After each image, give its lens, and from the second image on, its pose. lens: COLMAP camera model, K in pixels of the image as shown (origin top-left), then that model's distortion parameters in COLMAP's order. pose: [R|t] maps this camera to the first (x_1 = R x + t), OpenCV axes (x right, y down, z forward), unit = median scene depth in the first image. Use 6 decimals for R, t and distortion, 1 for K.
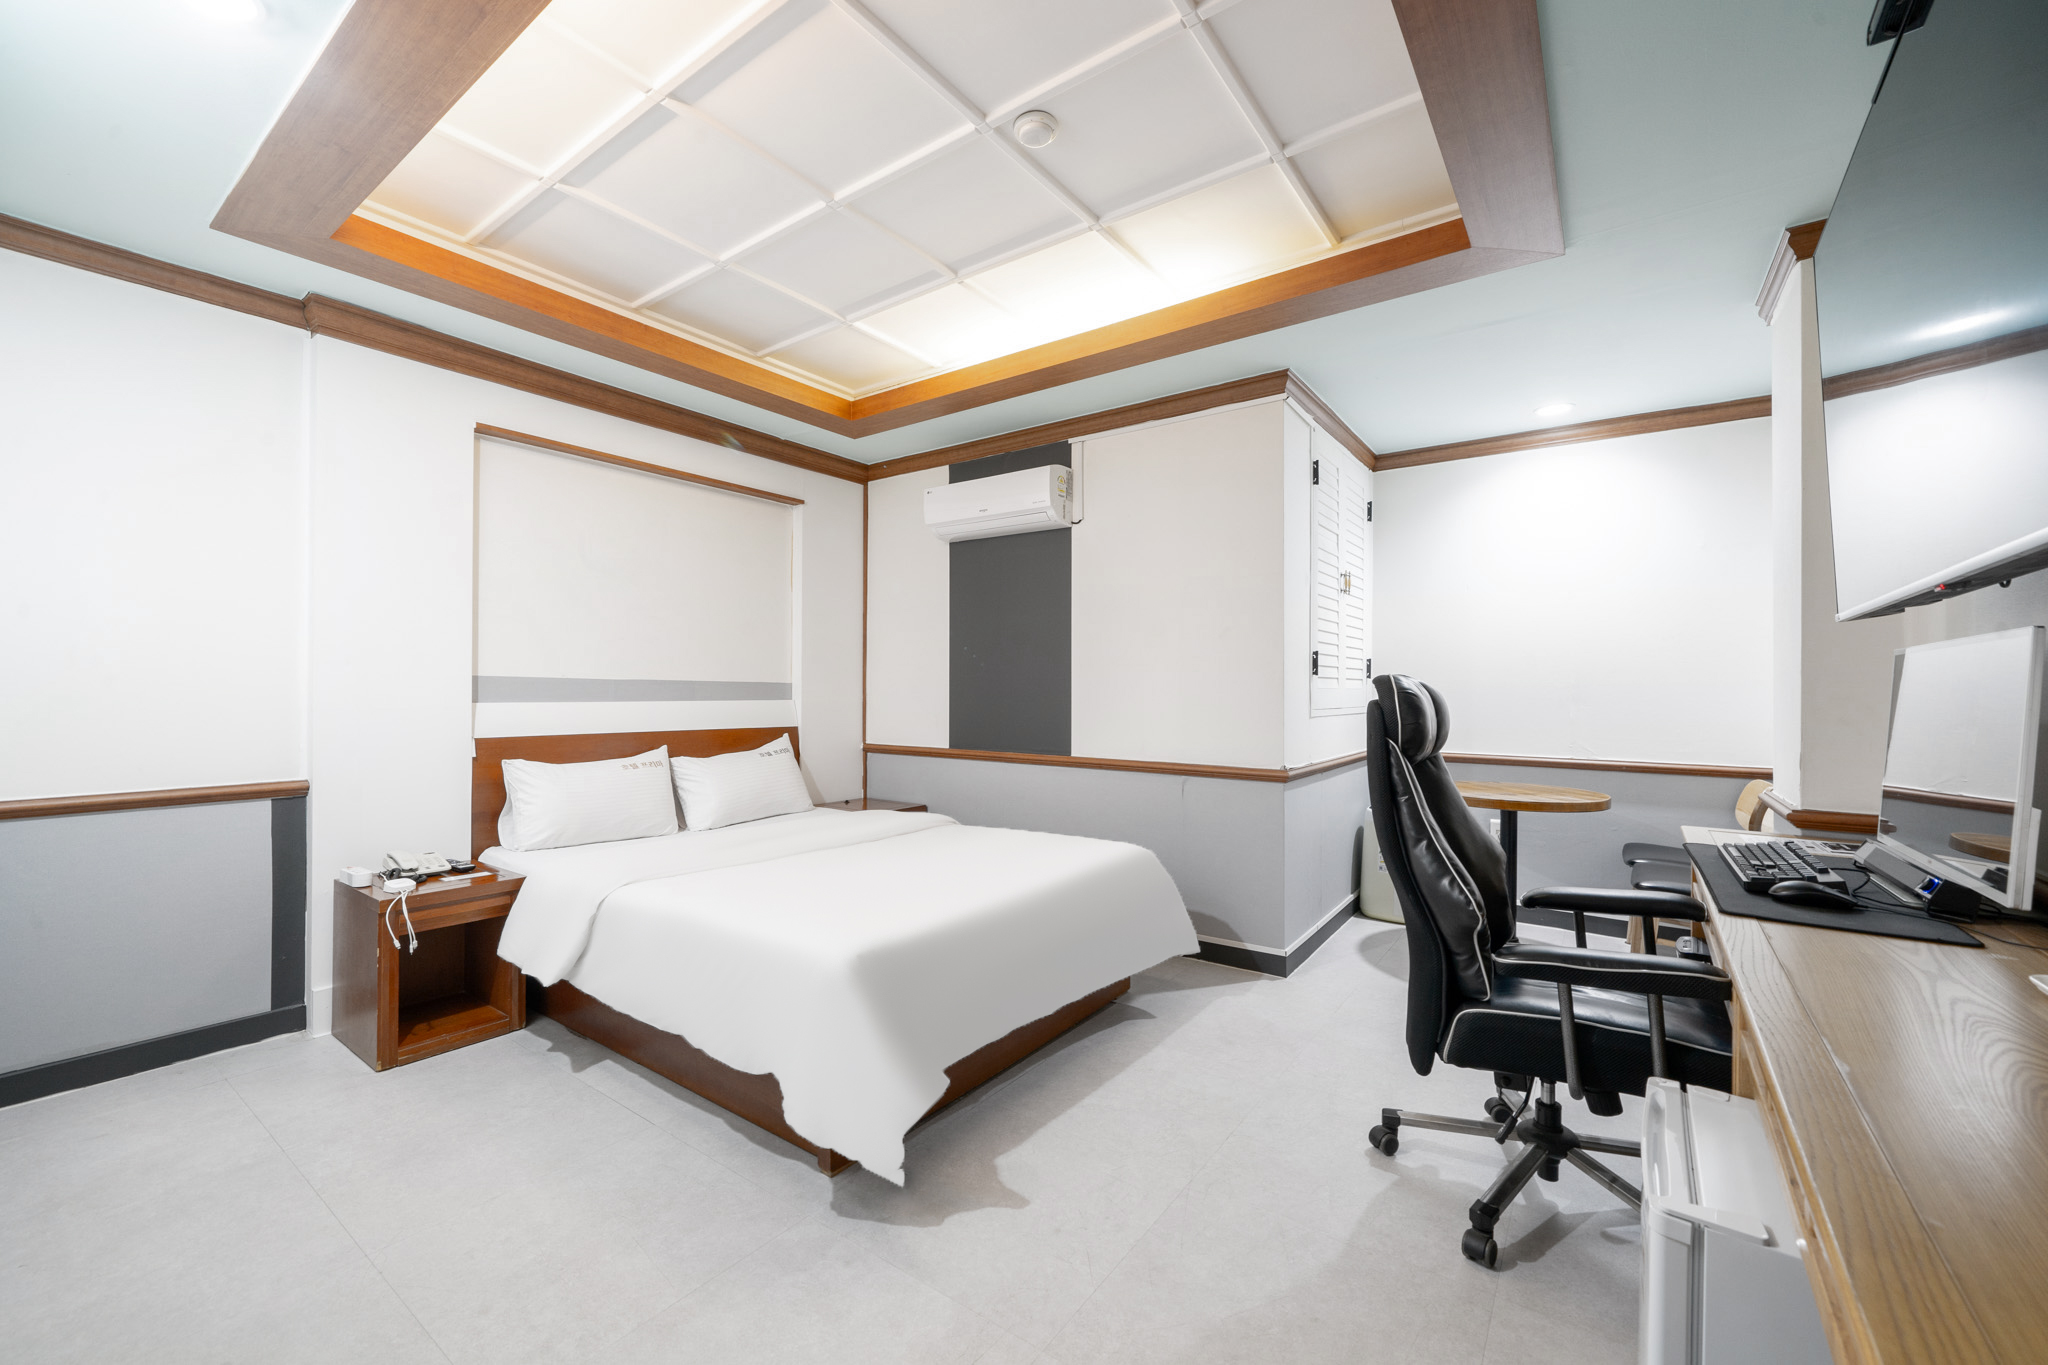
lens RADIAL K [[834.1, 0, 1039.7], [0, 834.1, 680.0], [0, 0, 1]] dist [0.001169, -0.000200]
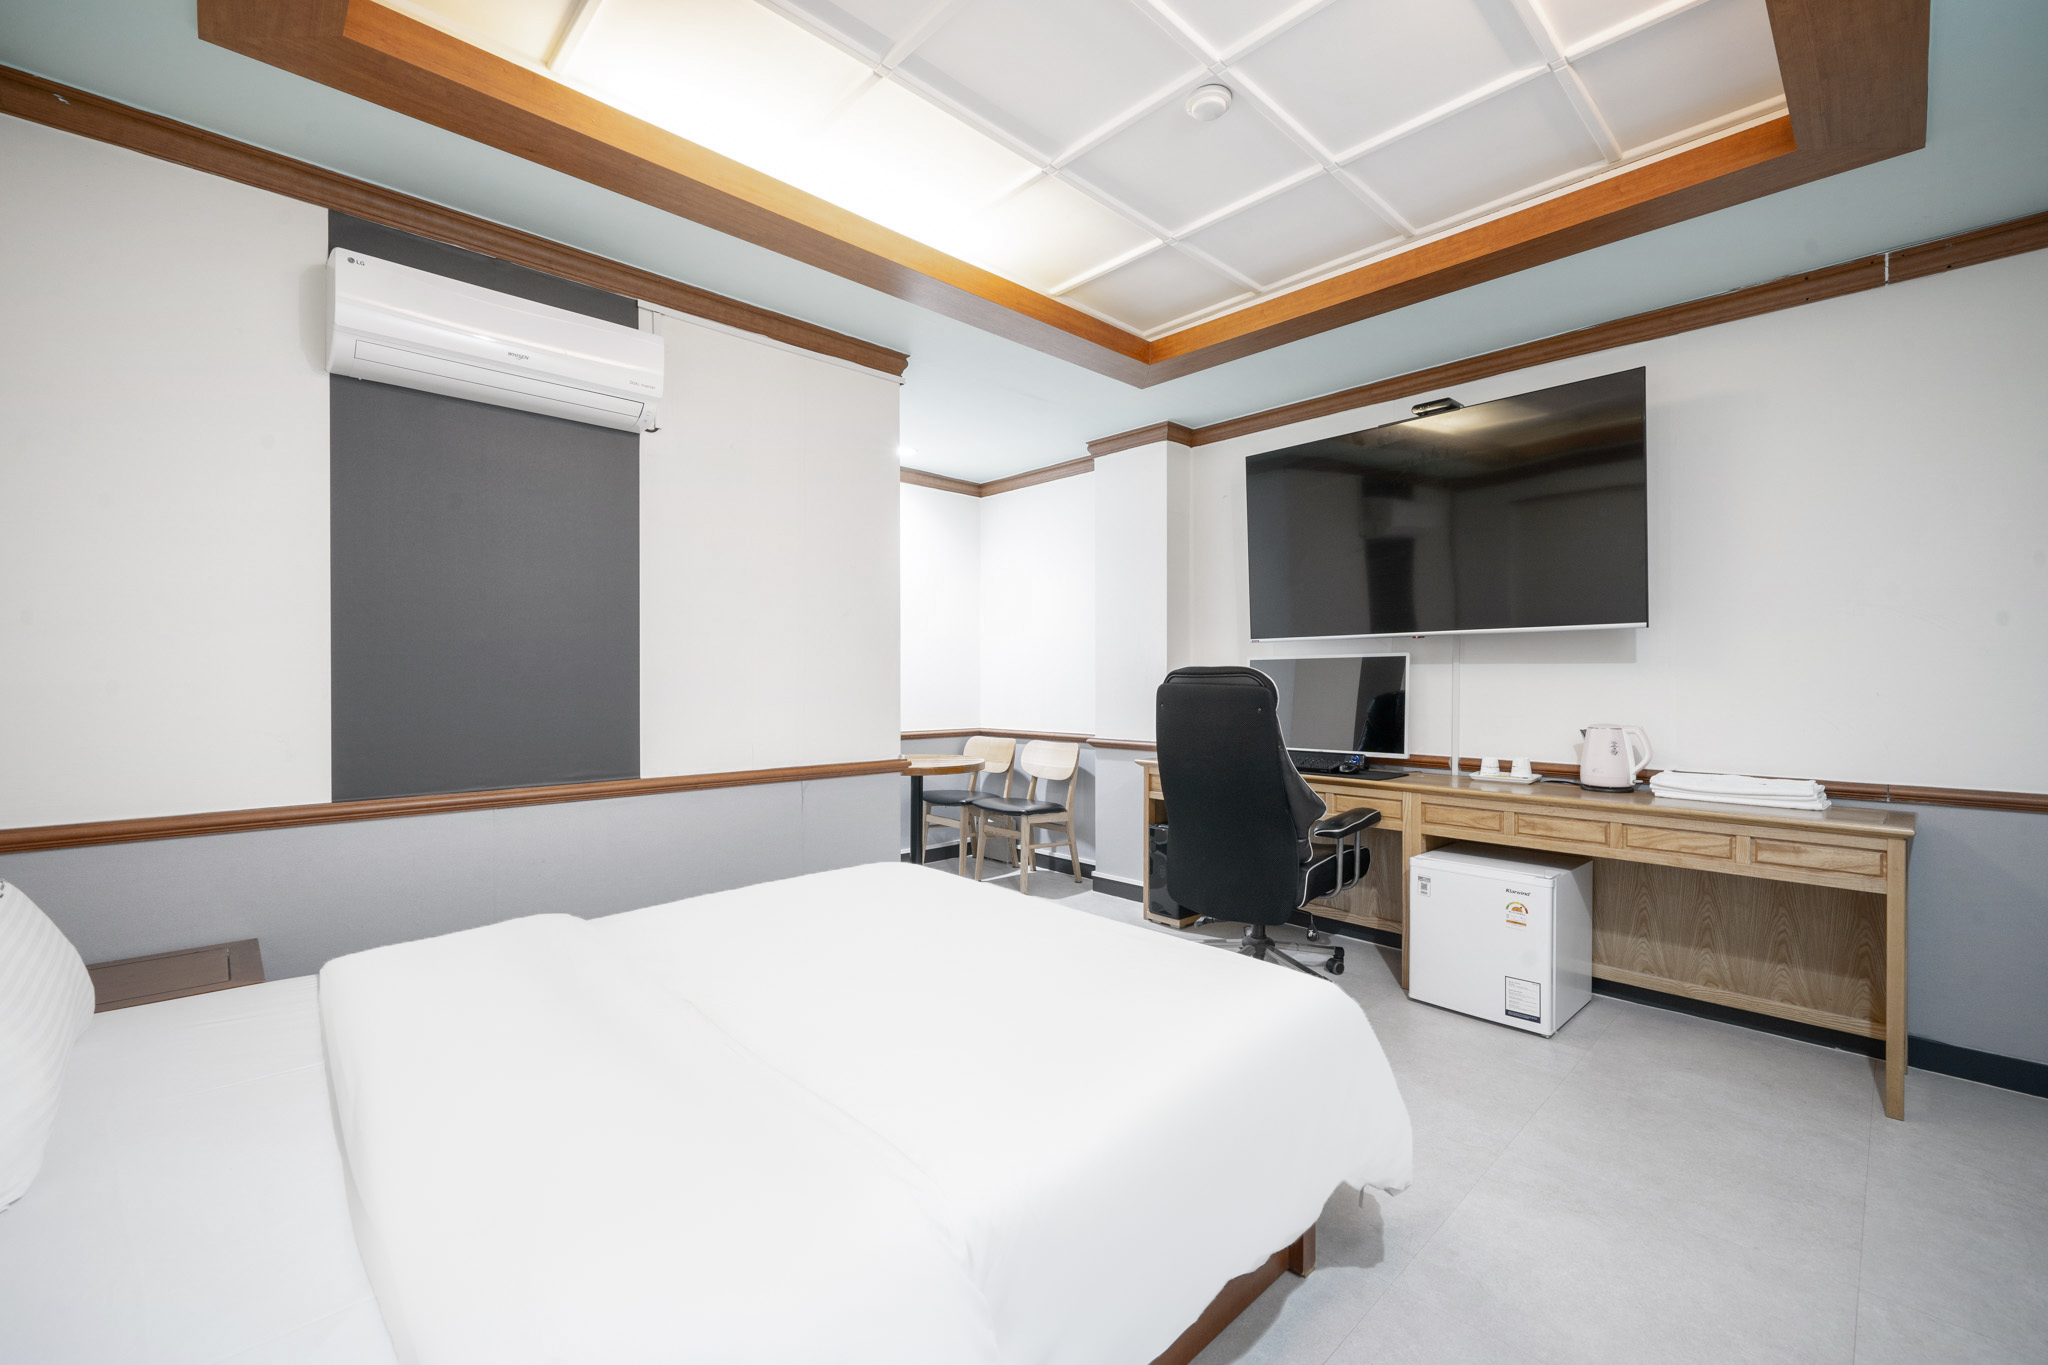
lens RADIAL K [[834.1, 0, 1031.6], [0, 834.1, 681.6], [0, 0, 1]] dist [0.001169, -0.000200]
pose [[0.191495, -0.008402, 0.981458, -0.557146], [-0.004353, 0.999946, 0.009409, 0.006713], [-0.981484, -0.006075, 0.191448, 0.565522]]
